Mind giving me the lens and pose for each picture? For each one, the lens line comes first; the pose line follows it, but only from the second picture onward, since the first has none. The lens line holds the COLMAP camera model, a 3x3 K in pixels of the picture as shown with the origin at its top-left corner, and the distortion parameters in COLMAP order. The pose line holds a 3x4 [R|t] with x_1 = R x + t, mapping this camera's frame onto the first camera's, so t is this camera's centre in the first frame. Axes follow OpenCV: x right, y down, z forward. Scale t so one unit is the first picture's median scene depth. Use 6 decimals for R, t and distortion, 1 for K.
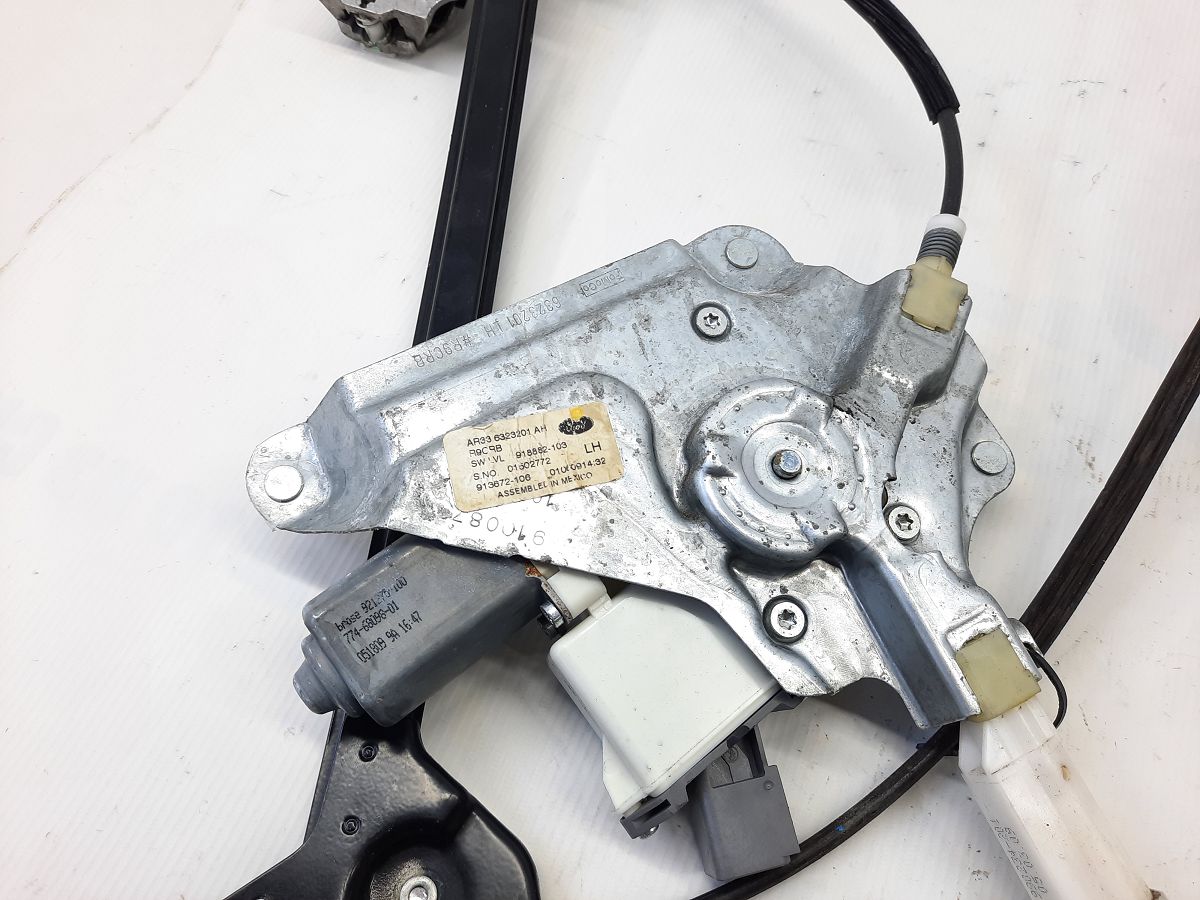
lens RADIAL K [[880.6, 0, 594.8], [0, 880.6, 445.1], [0, 0, 1]] dist [0.014014, -0.009469]
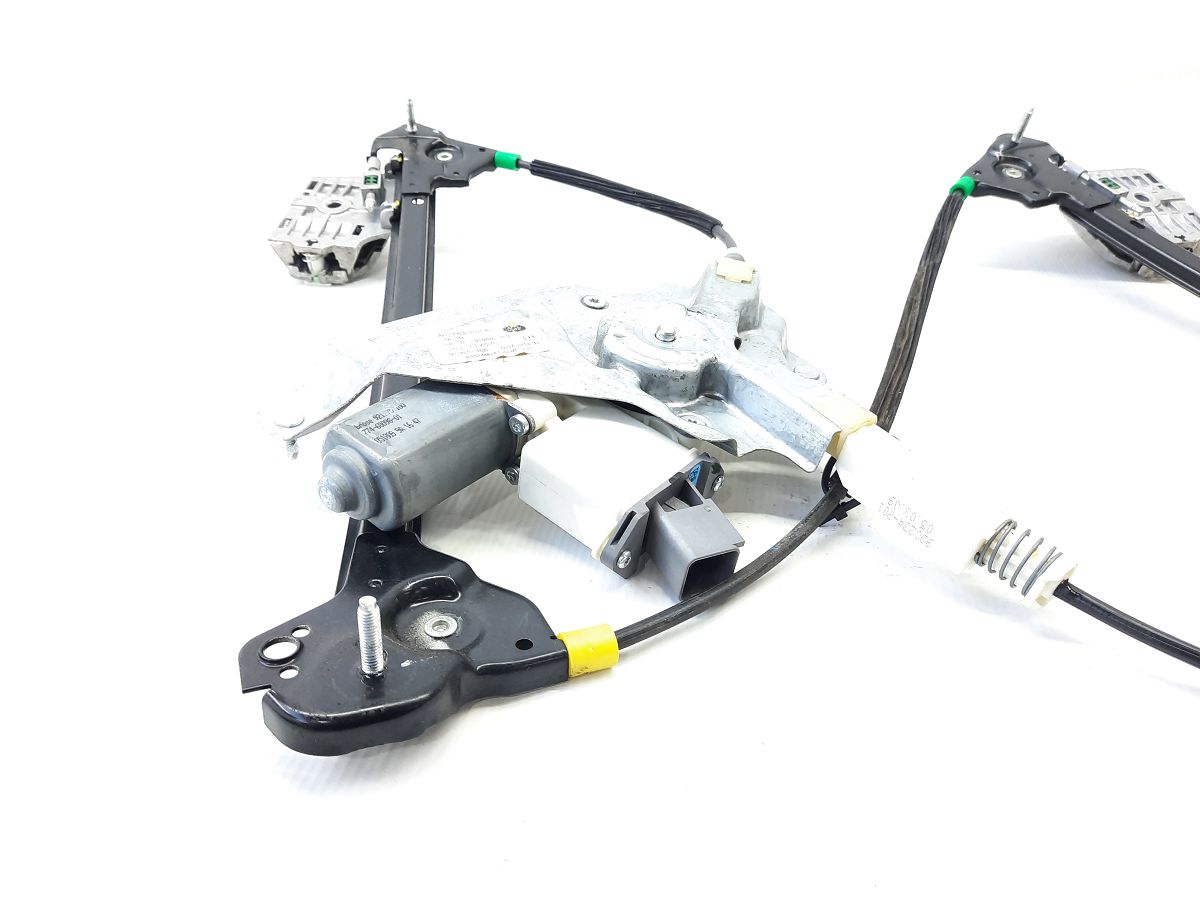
lens RADIAL K [[880.6, 0, 594.8], [0, 880.6, 445.1], [0, 0, 1]] dist [0.014014, -0.009469]
pose [[0.975492, -0.117187, 0.186232, -0.183702], [0.197557, 0.839128, -0.506790, 0.891604], [-0.096883, 0.531161, 0.841714, -0.092377]]
